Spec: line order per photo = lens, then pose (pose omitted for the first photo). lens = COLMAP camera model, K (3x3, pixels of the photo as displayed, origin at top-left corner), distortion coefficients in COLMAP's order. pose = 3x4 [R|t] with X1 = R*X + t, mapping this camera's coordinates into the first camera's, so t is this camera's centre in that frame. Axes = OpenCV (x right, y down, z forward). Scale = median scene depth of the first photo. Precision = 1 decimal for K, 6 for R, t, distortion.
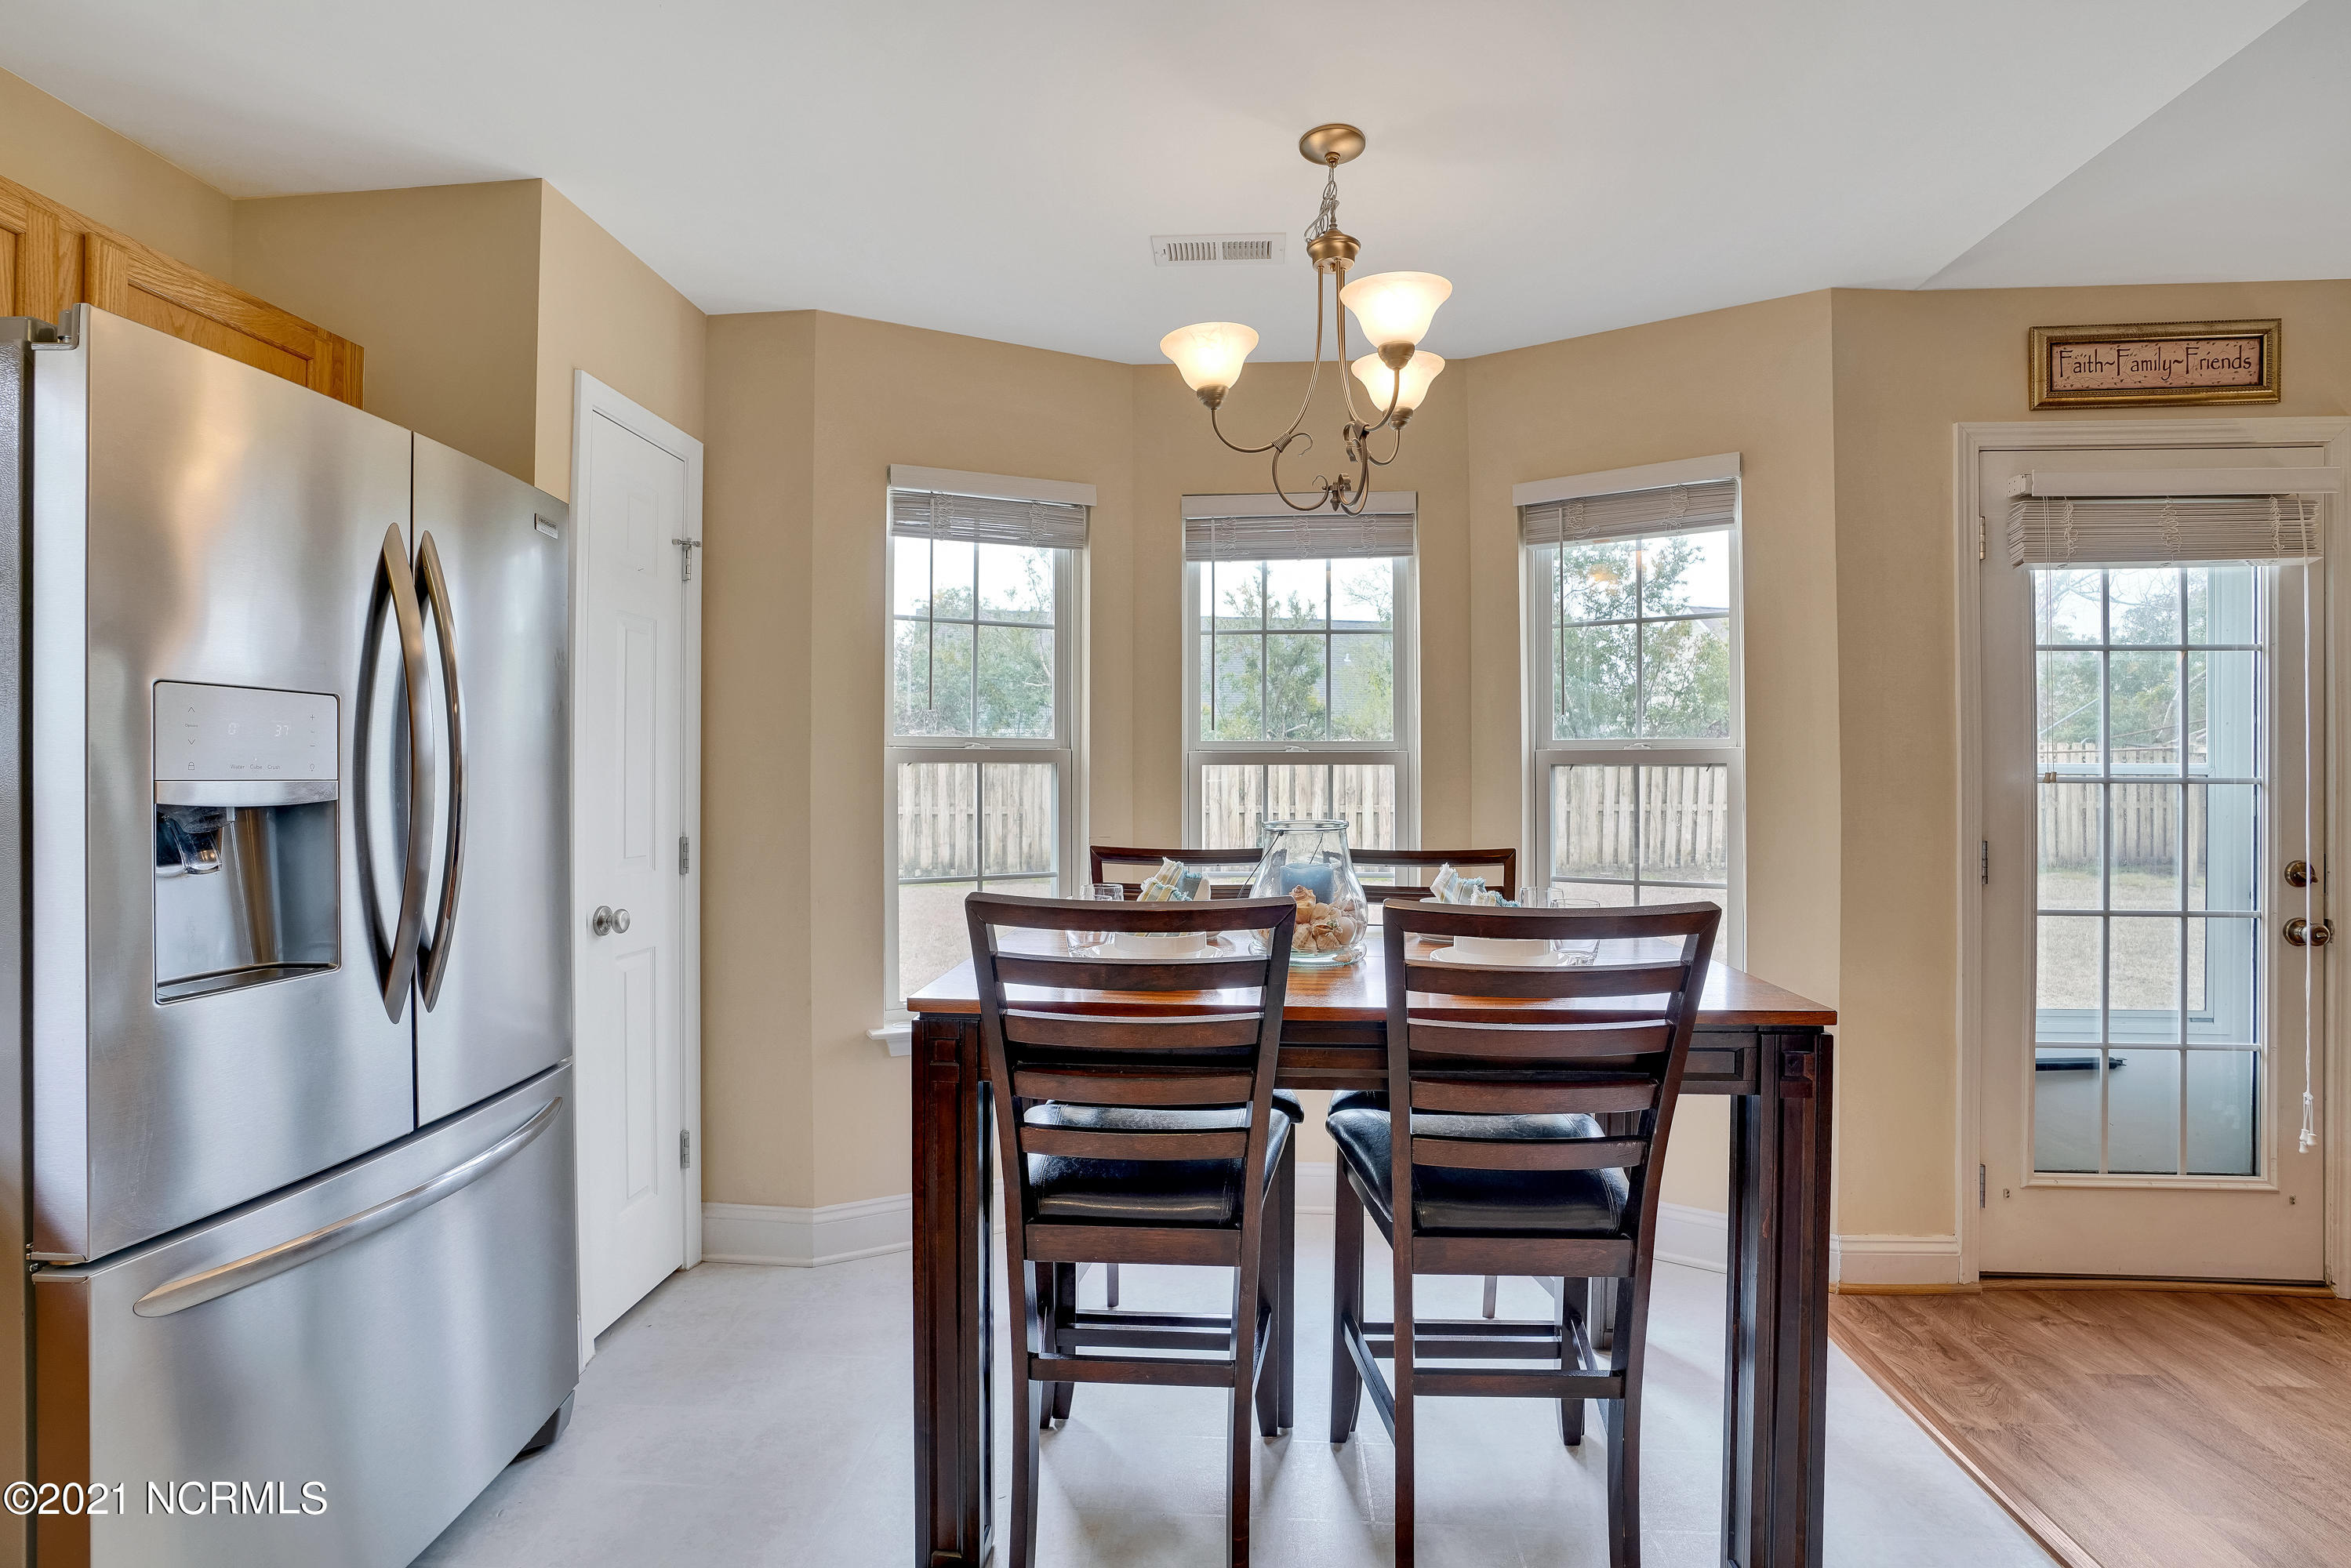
lens RADIAL K [[1114.0, 0, 1185.1], [0, 1114.0, 769.5], [0, 0, 1]] dist [-0.069969, 0.026056]
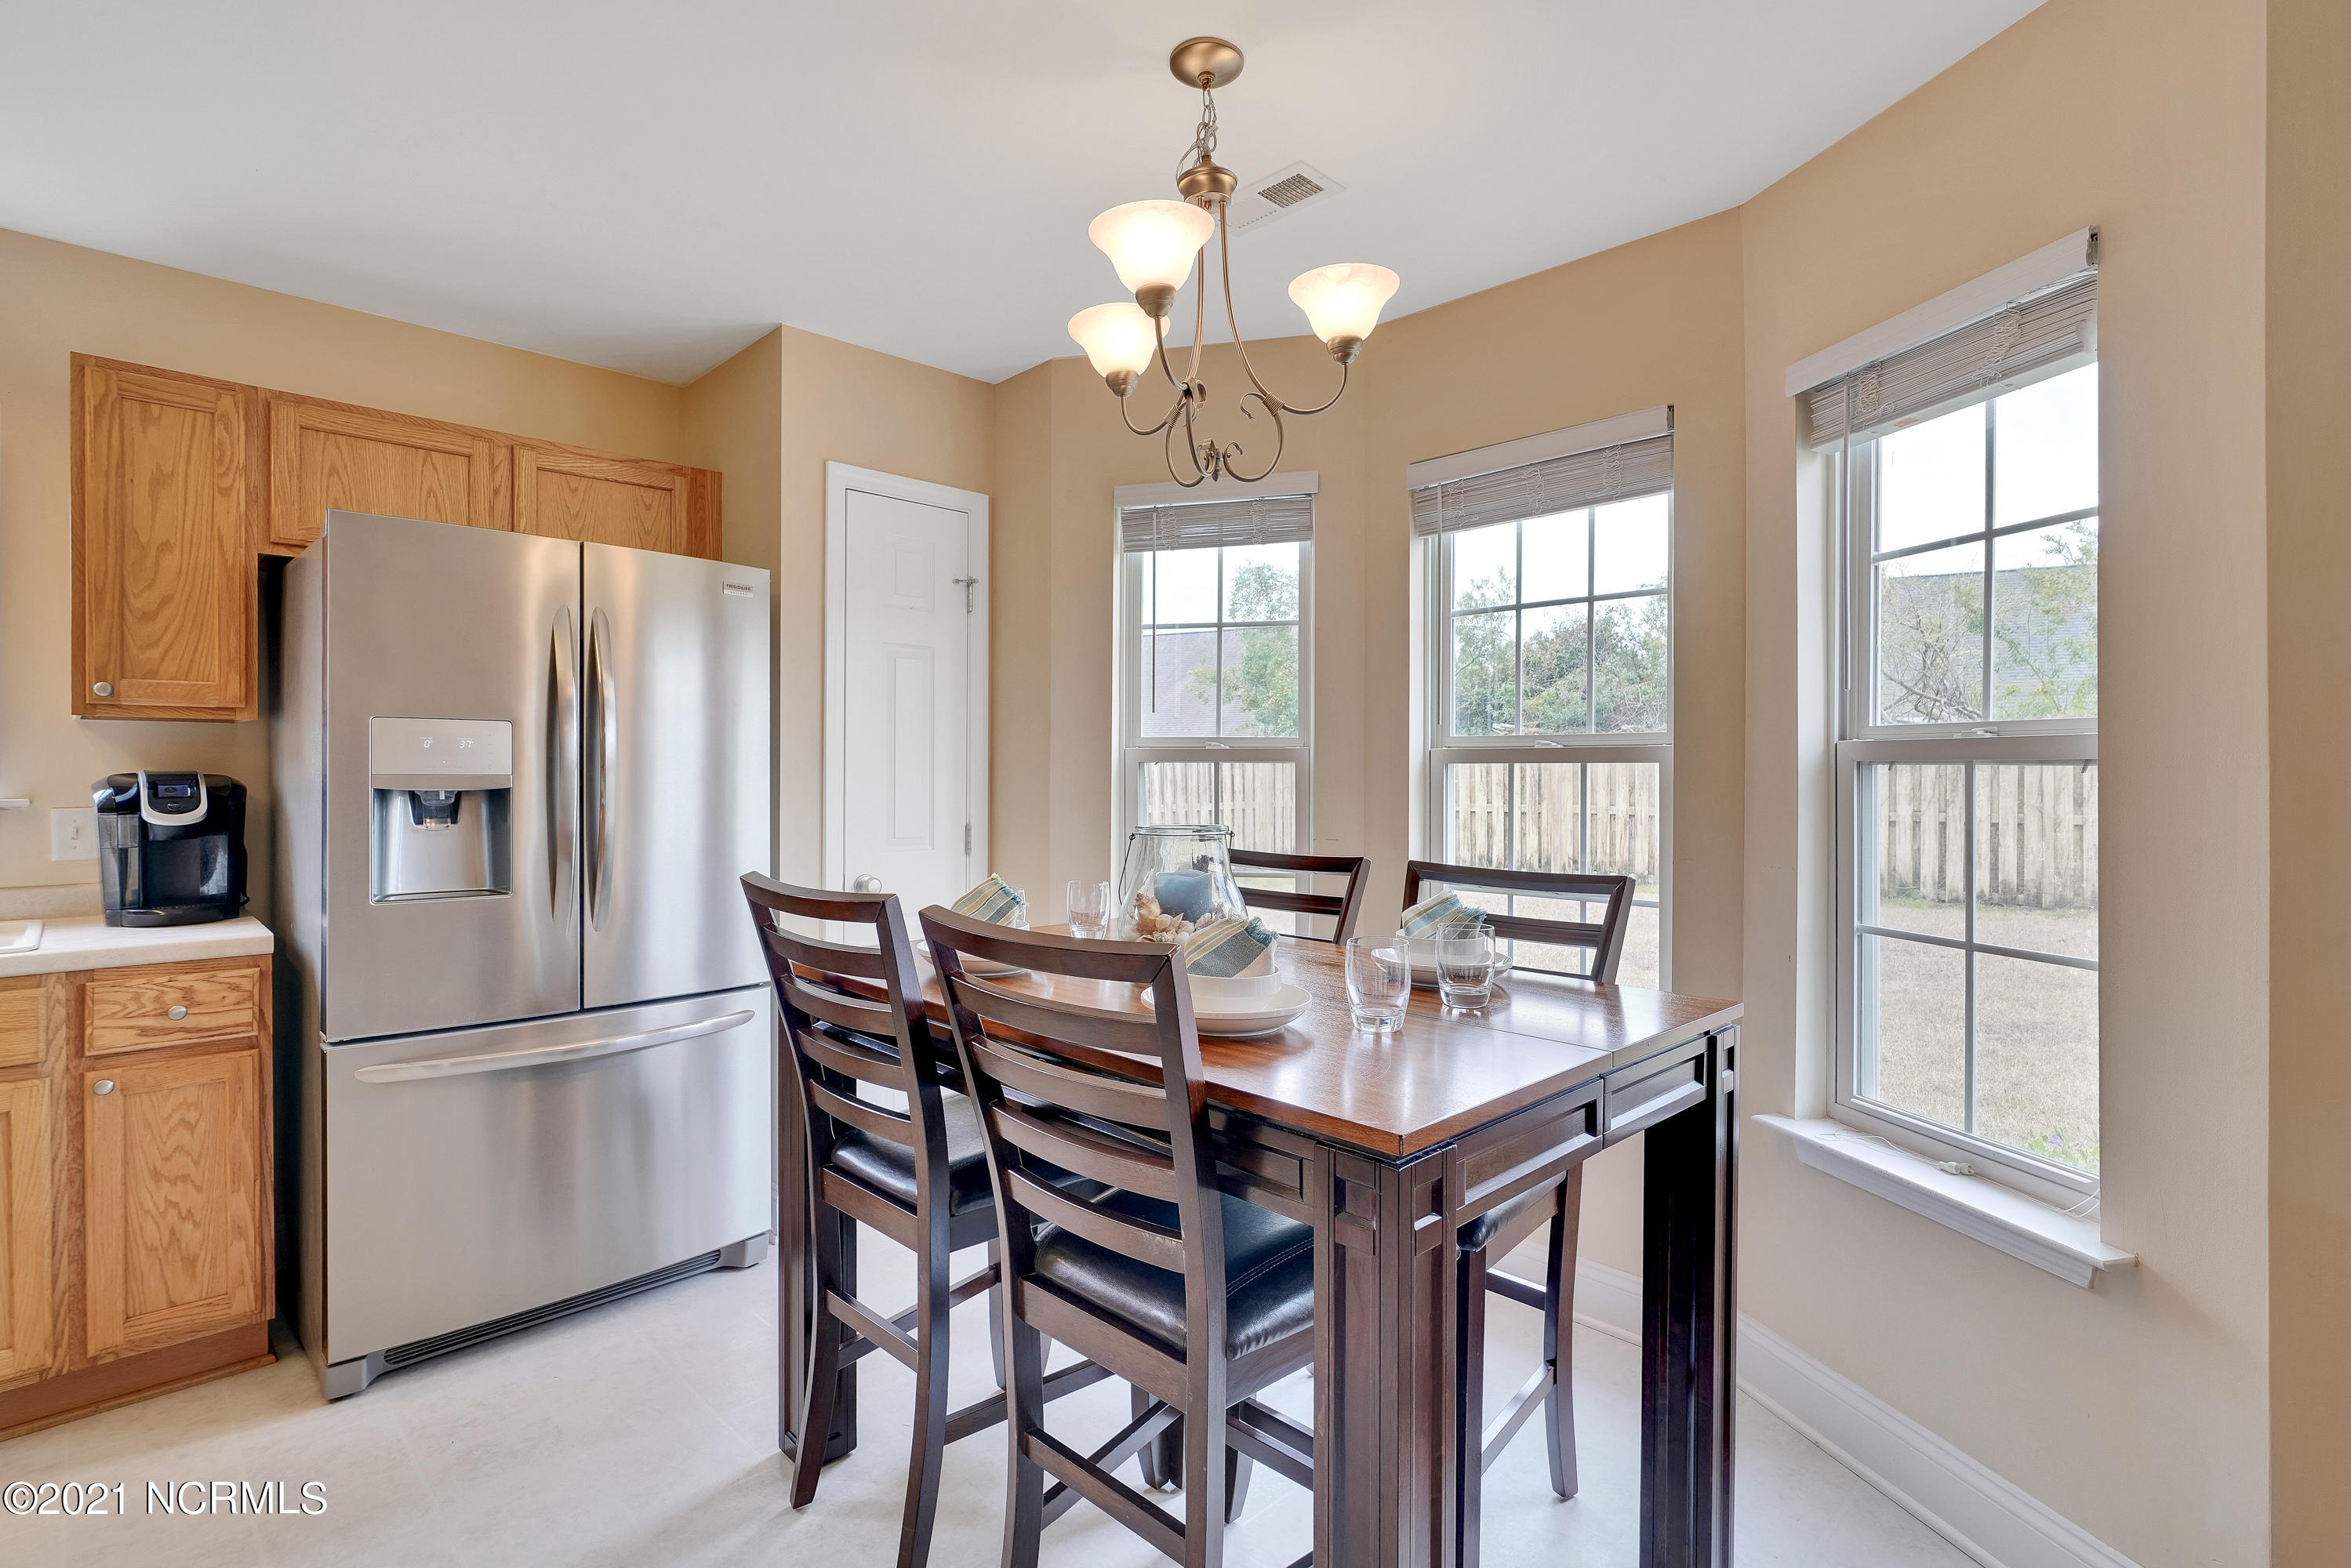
lens RADIAL K [[1116.3, 0, 1168.9], [0, 1116.3, 777.1], [0, 0, 1]] dist [-0.002556, 0.000425]
pose [[0.745766, 0.007530, -0.666165, 0.579501], [-0.000148, 0.999938, 0.011137, -0.003297], [0.666208, -0.008207, 0.745721, 0.243908]]
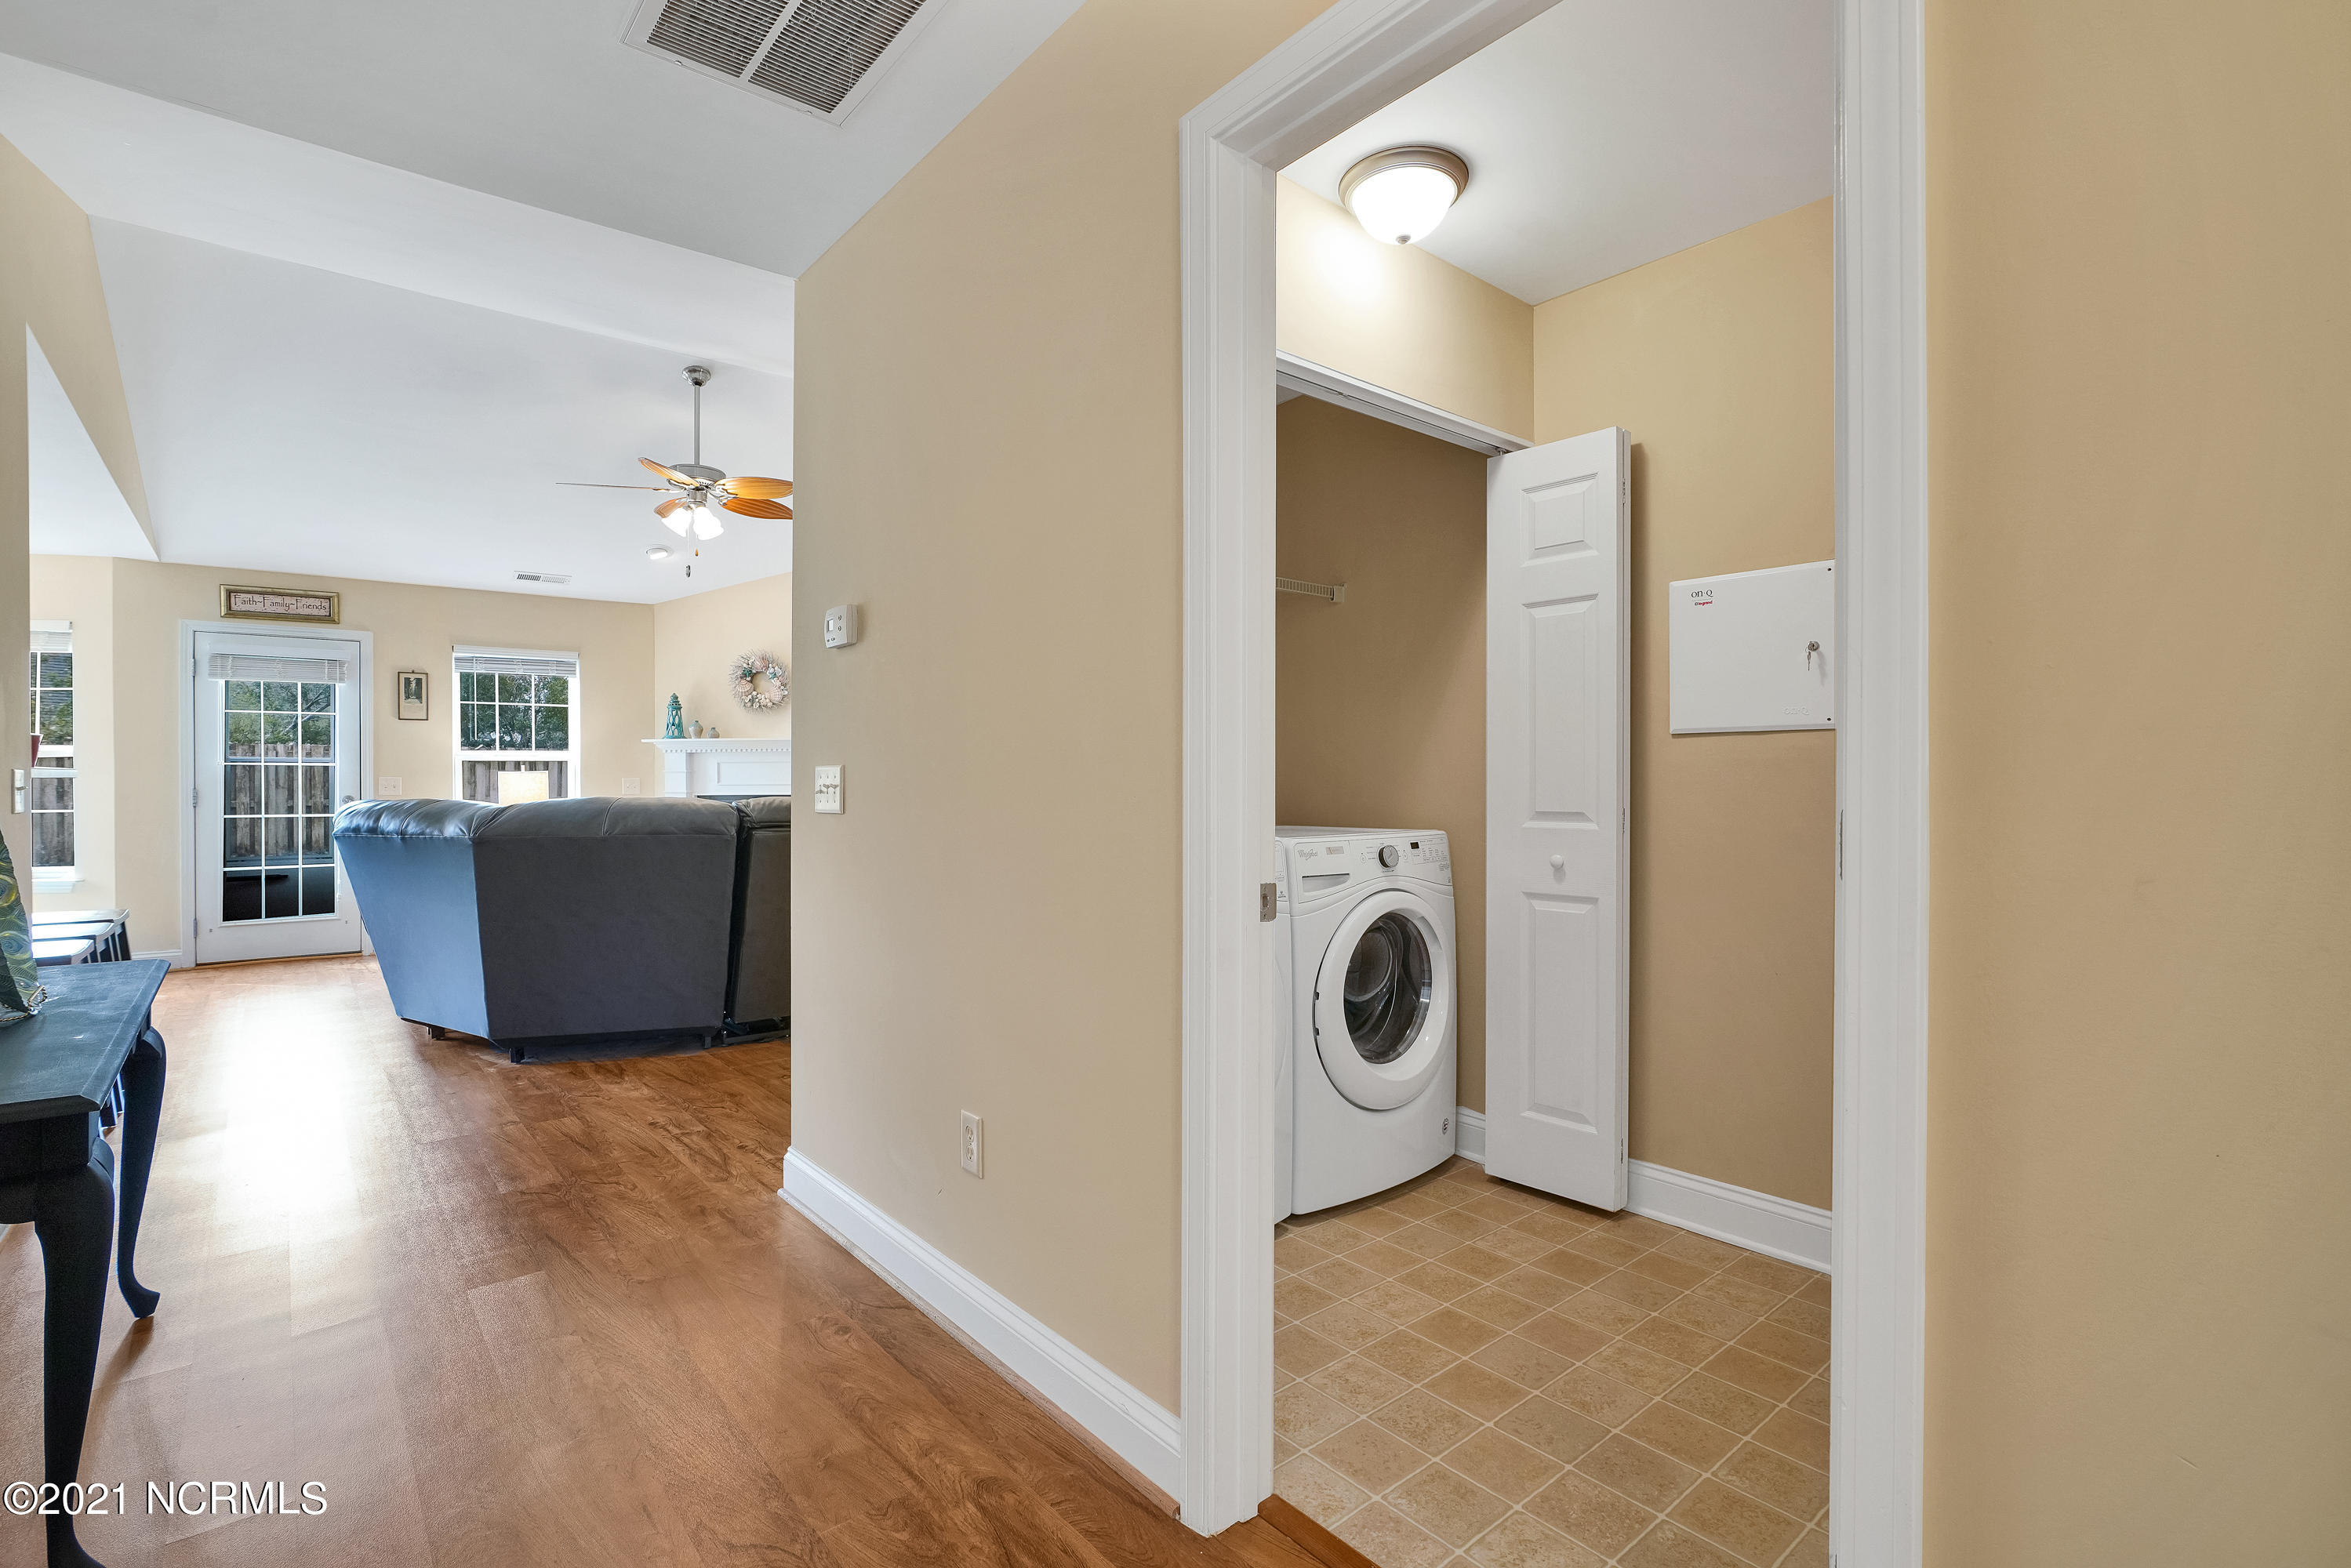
lens RADIAL K [[1065.9, 0, 1164.9], [0, 1065.9, 769.7], [0, 0, 1]] dist [-0.010090, 0.000751]
pose [[0.726940, 0.002586, 0.686696, 0.708953], [-0.003193, 0.999995, -0.000385, 0.016854], [-0.686693, -0.001913, 0.726945, -2.365362]]
